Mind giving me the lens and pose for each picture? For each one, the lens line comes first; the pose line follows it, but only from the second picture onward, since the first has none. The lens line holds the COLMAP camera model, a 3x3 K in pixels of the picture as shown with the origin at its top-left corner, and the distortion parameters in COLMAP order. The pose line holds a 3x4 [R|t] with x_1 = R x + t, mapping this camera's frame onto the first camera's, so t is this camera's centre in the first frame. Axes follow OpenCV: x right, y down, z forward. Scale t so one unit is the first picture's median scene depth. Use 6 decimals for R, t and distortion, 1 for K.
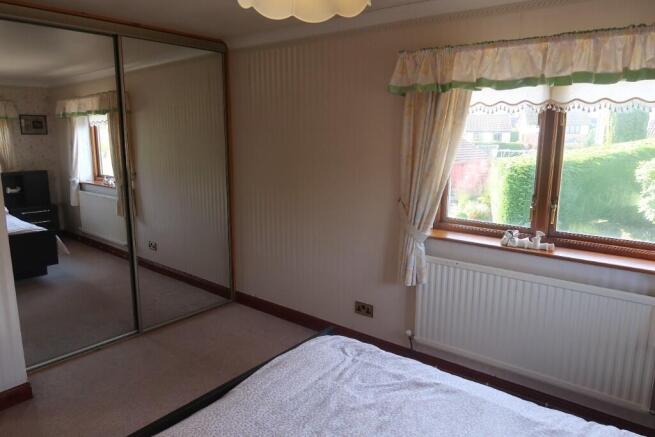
lens RADIAL K [[459.2, 0, 324.4], [0, 459.2, 216.4], [0, 0, 1]] dist [-0.001111, 0.002127]
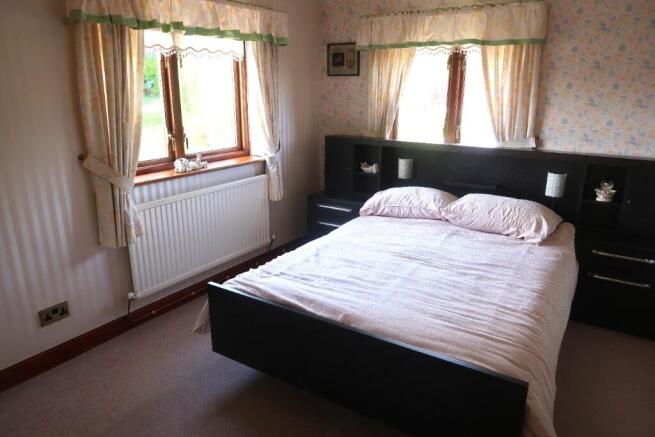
lens RADIAL K [[459.2, 0, 324.4], [0, 459.2, 216.4], [0, 0, 1]] dist [-0.001111, 0.002127]
pose [[-0.065891, -0.275932, 0.958916, -0.805950], [0.194184, 0.939086, 0.283568, -0.096610], [-0.978750, 0.204891, -0.008296, 0.709313]]
